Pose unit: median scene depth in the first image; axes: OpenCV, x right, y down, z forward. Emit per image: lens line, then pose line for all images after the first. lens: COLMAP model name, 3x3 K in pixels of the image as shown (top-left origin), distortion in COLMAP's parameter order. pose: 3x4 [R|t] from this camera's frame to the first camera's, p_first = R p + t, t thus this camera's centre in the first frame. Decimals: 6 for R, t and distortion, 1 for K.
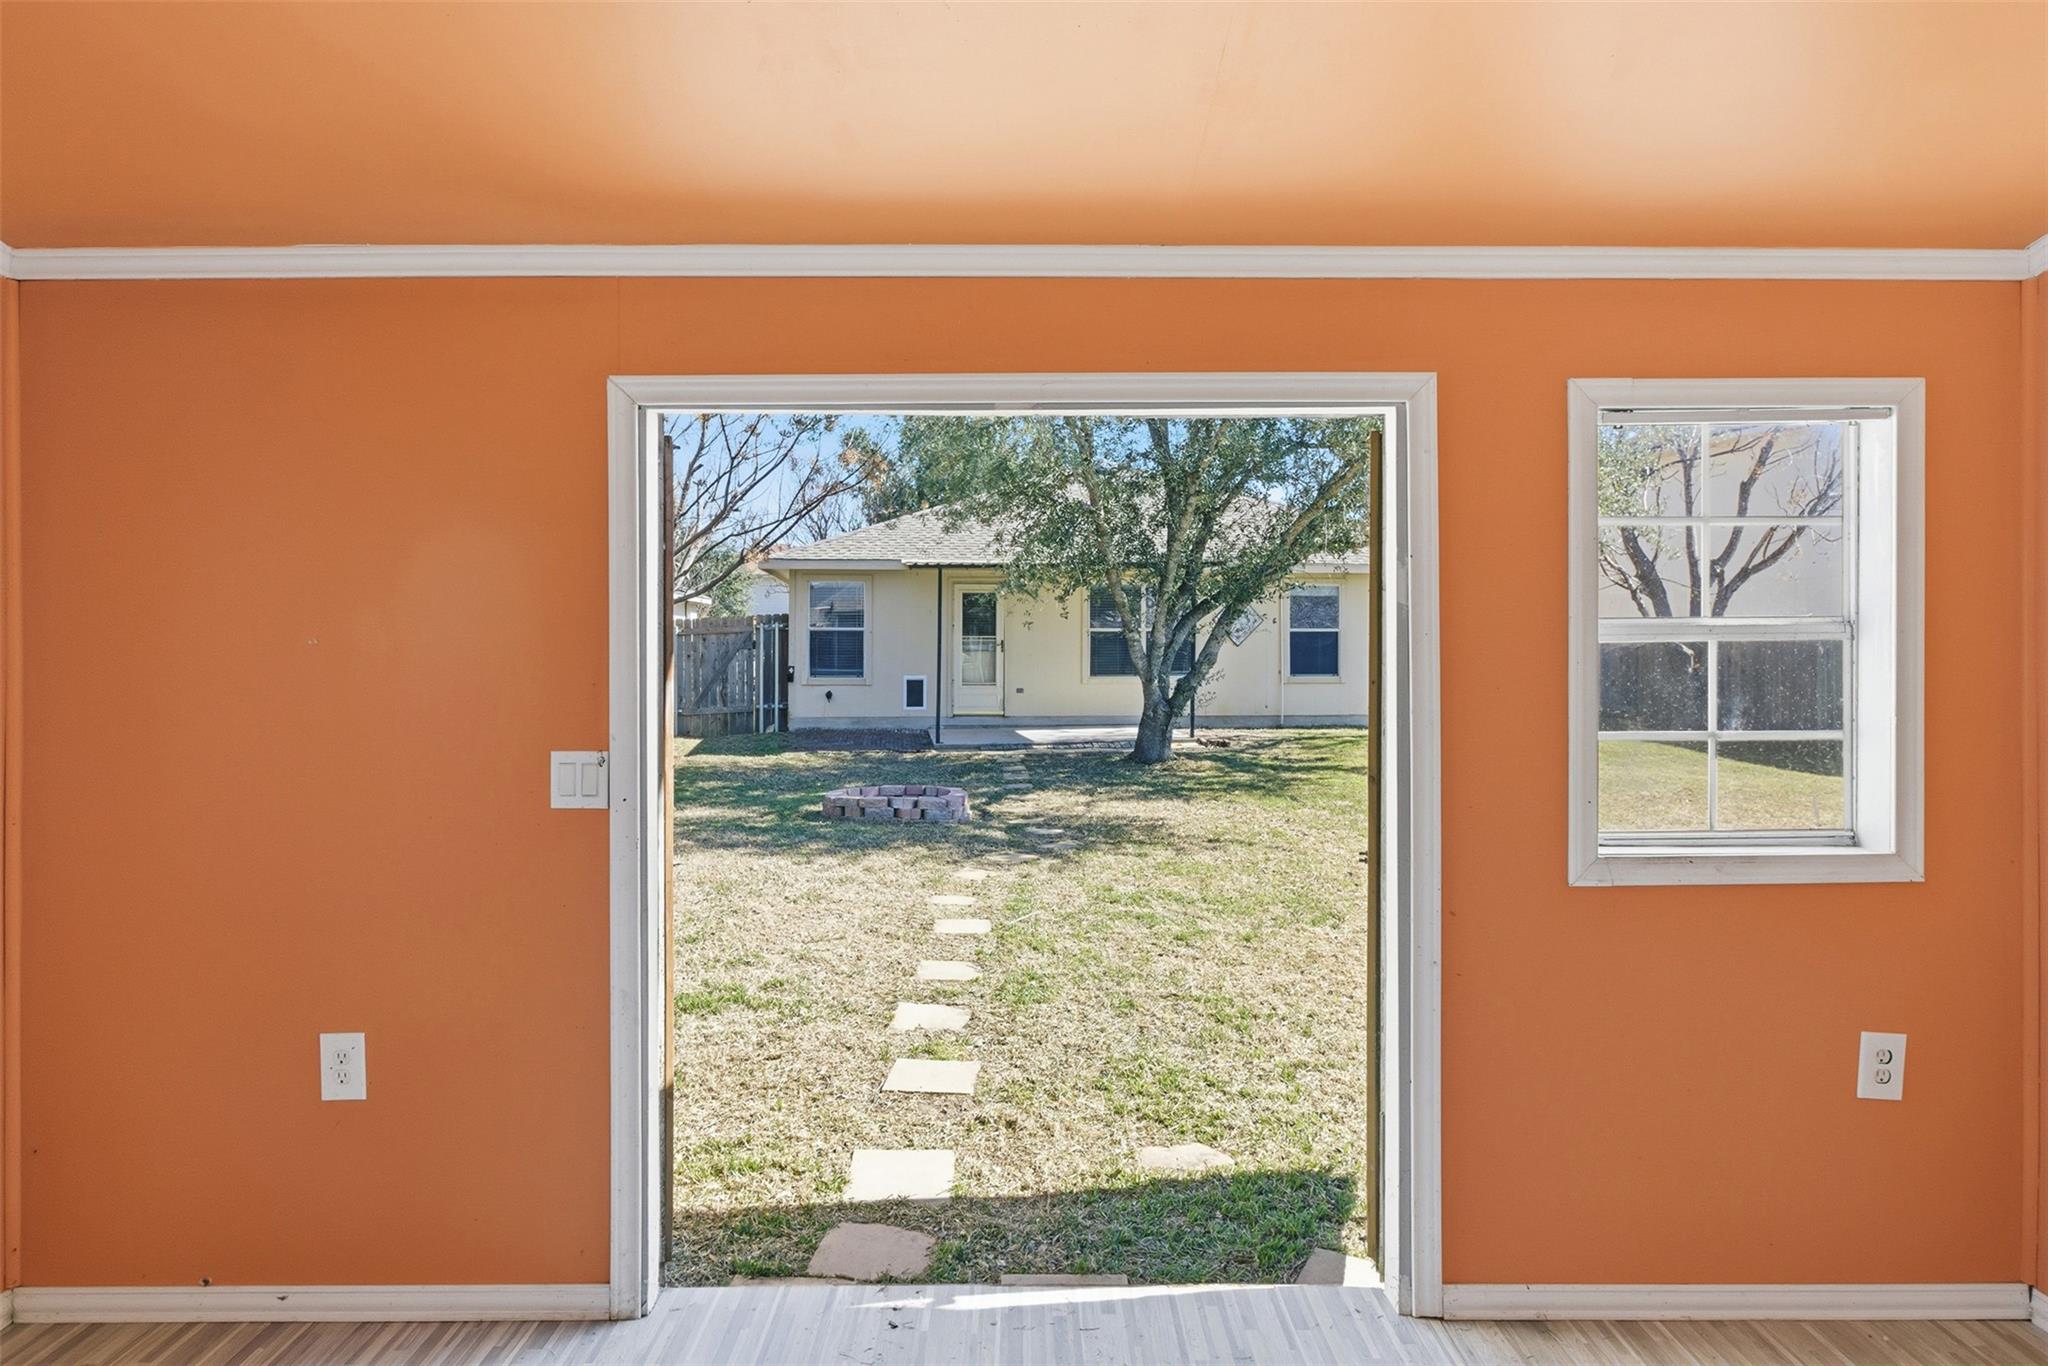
lens RADIAL K [[1097.6, 0, 1017.1], [0, 1097.6, 667.9], [0, 0, 1]] dist [-0.003434, -0.000299]
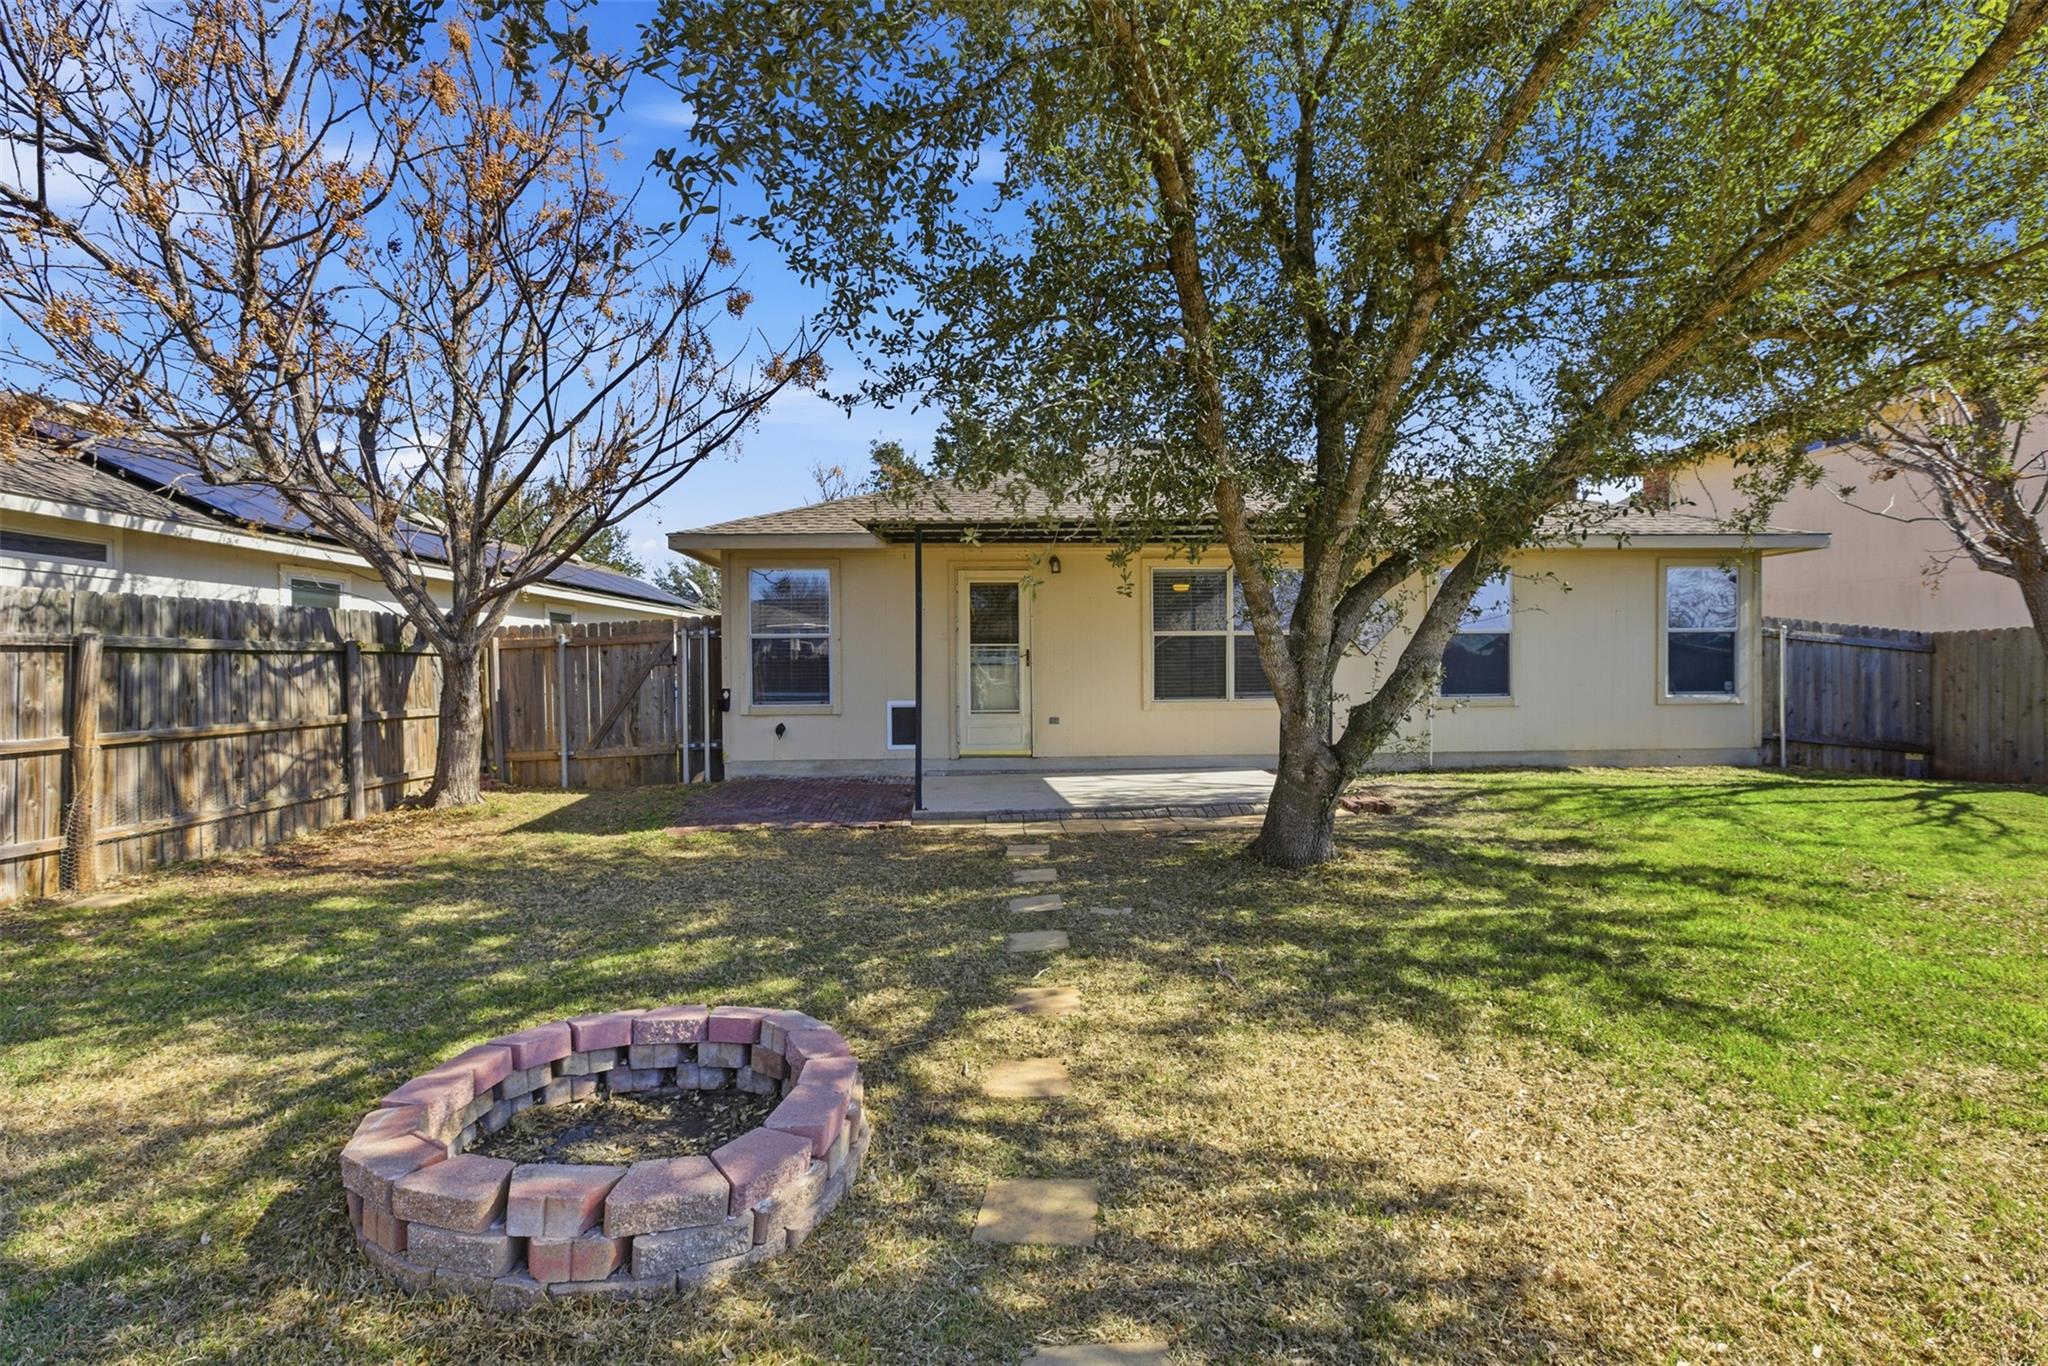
lens RADIAL K [[919.9, 0, 1030.9], [0, 919.9, 701.1], [0, 0, 1]] dist [-0.001199, 0.002067]
pose [[0.999488, -0.008256, -0.030911, 0.006609], [0.008656, 0.999880, 0.012820, 0.000602], [0.030802, -0.013081, 0.999440, 0.427221]]
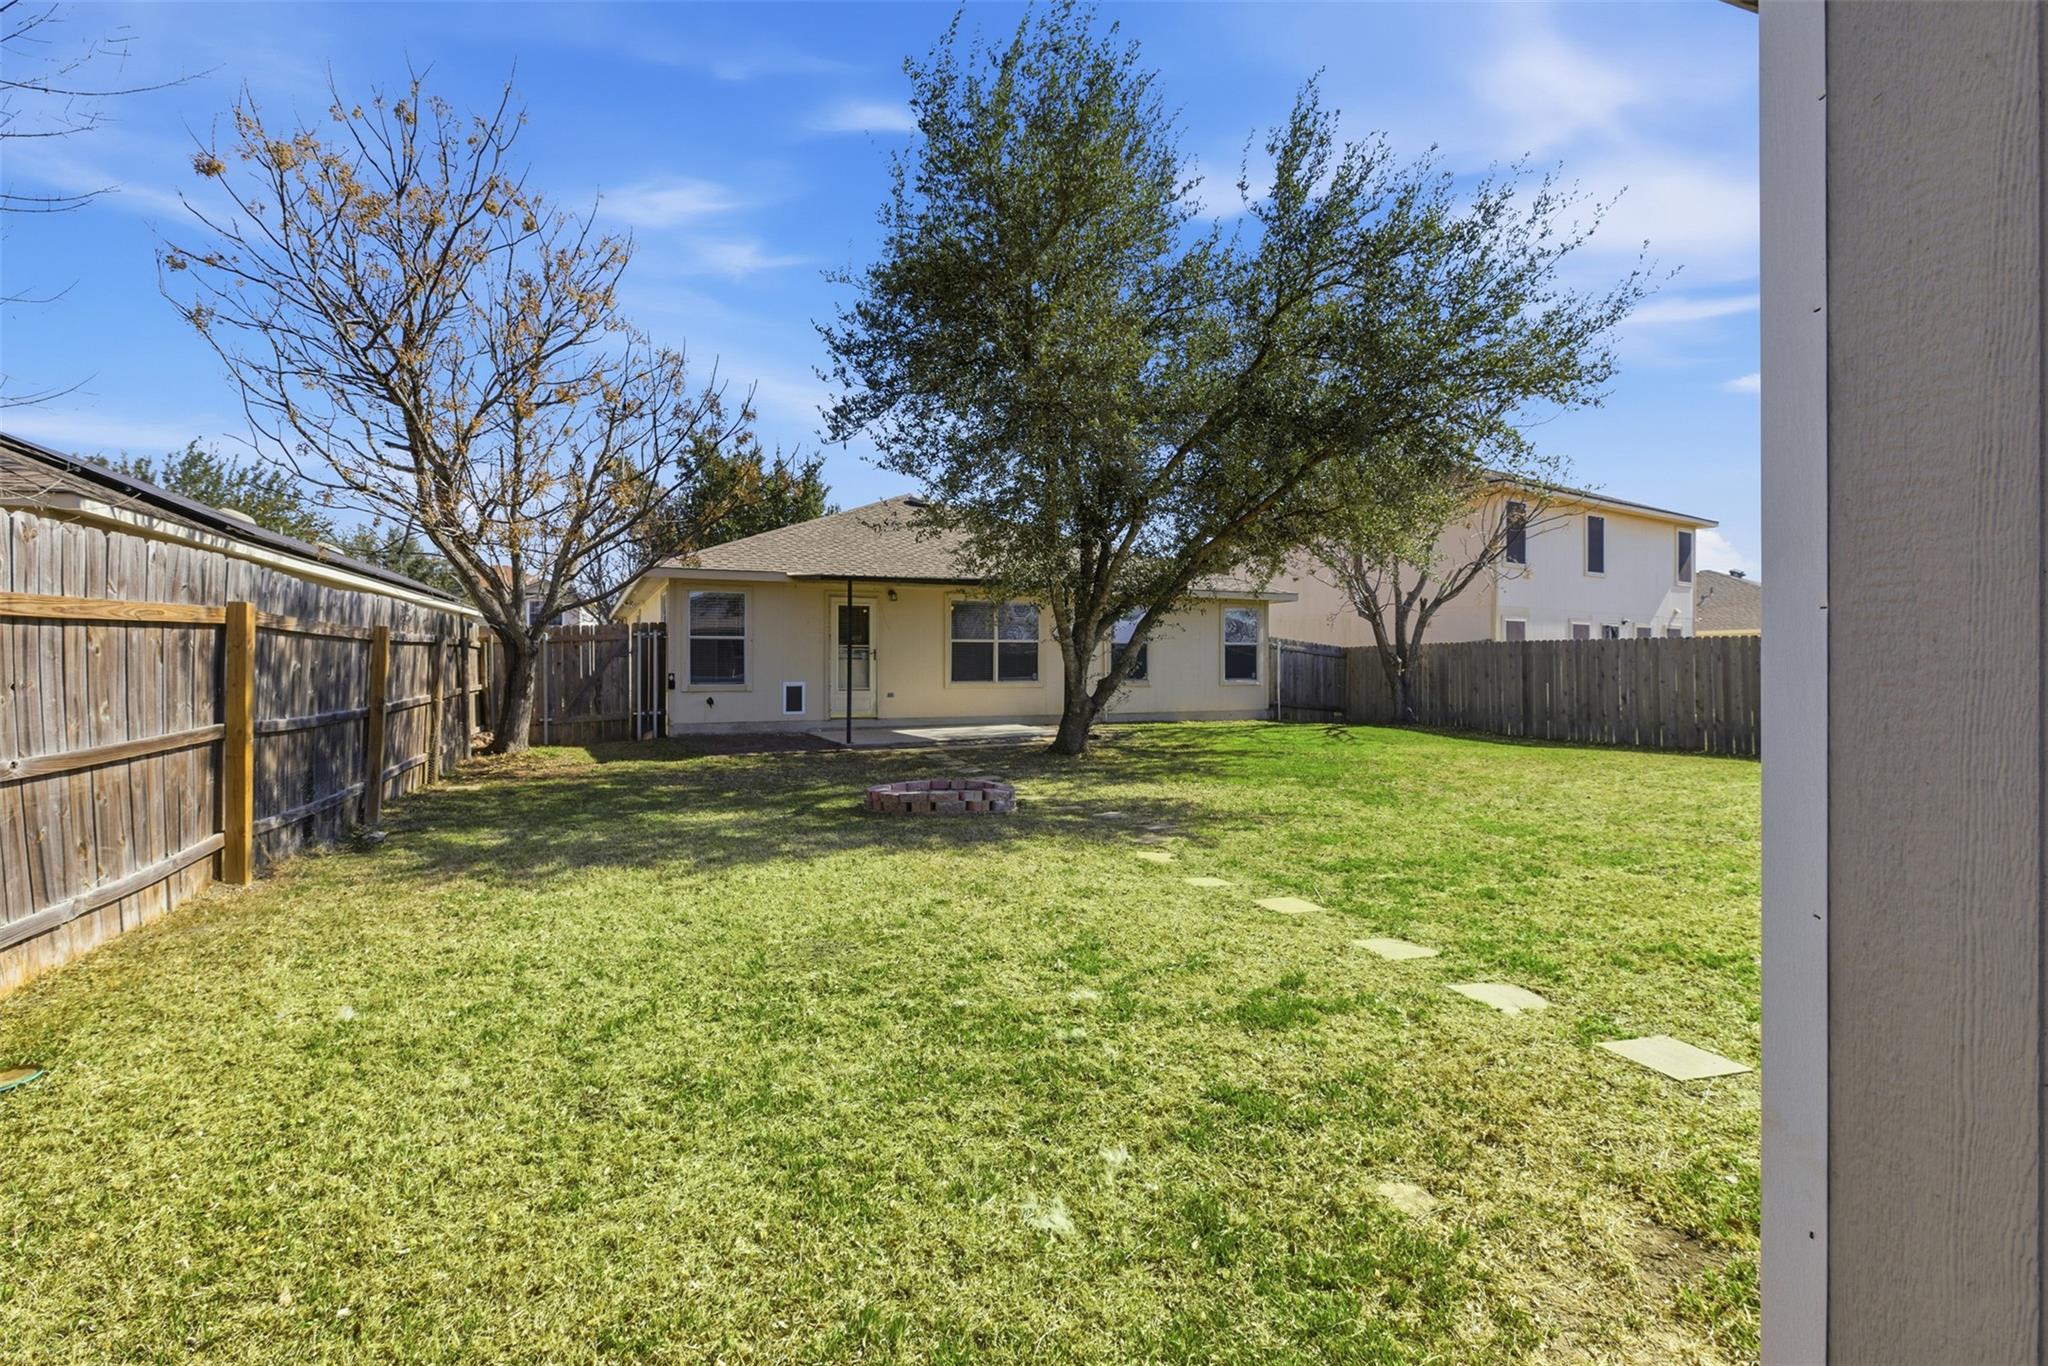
lens RADIAL K [[919.9, 0, 1017.5], [0, 919.9, 678.6], [0, 0, 1]] dist [-0.001199, 0.002067]
pose [[0.940909, -0.005183, 0.338621, -0.195999], [0.007162, 0.999964, -0.004595, 0.009837], [-0.338585, 0.006749, 0.940912, 0.098065]]
